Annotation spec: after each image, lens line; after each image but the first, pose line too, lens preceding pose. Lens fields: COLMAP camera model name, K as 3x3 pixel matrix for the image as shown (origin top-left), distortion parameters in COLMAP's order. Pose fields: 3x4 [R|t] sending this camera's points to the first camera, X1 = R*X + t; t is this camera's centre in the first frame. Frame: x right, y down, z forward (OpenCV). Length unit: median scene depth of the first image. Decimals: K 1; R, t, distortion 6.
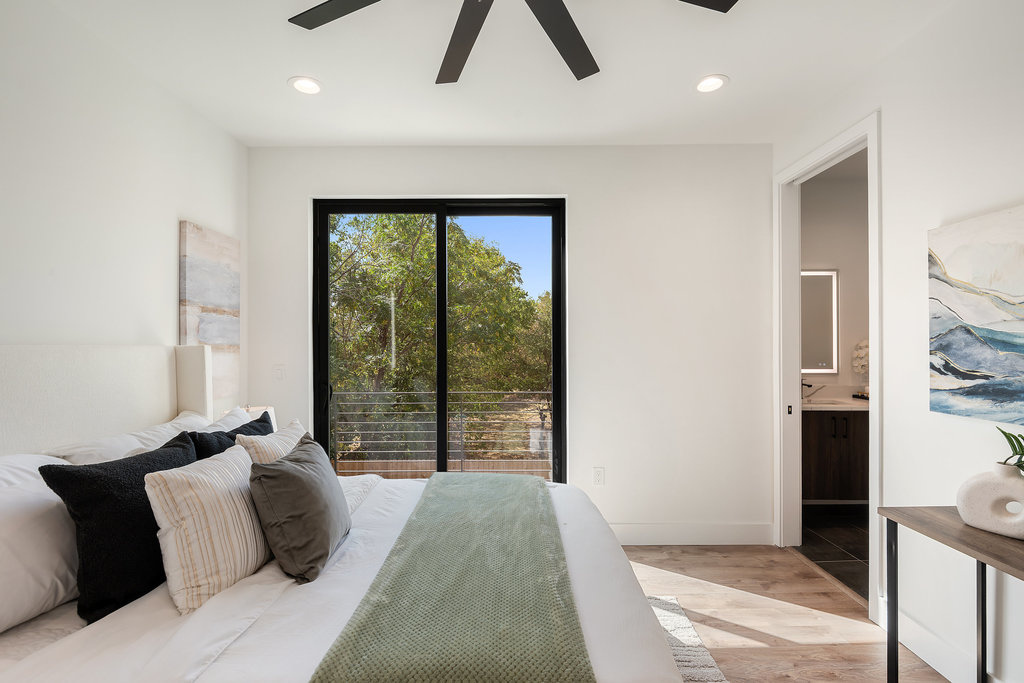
lens RADIAL K [[468.4, 0, 512.0], [0, 468.4, 341.5], [0, 0, 1]] dist [-0.001627, -0.000583]
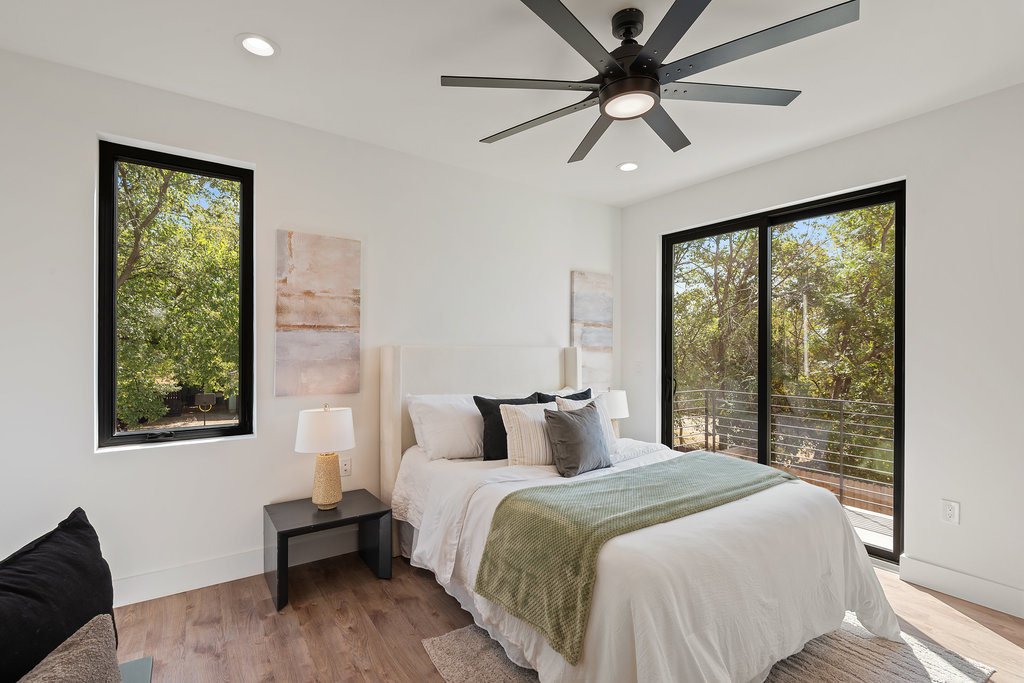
lens RADIAL K [[468.4, 0, 512.0], [0, 468.4, 341.5], [0, 0, 1]] dist [-0.001627, -0.000583]
pose [[0.578154, -0.004782, -0.815913, 0.618801], [-0.001071, 0.999978, -0.006619, -0.000764], [0.815927, 0.004701, 0.578136, -0.142843]]
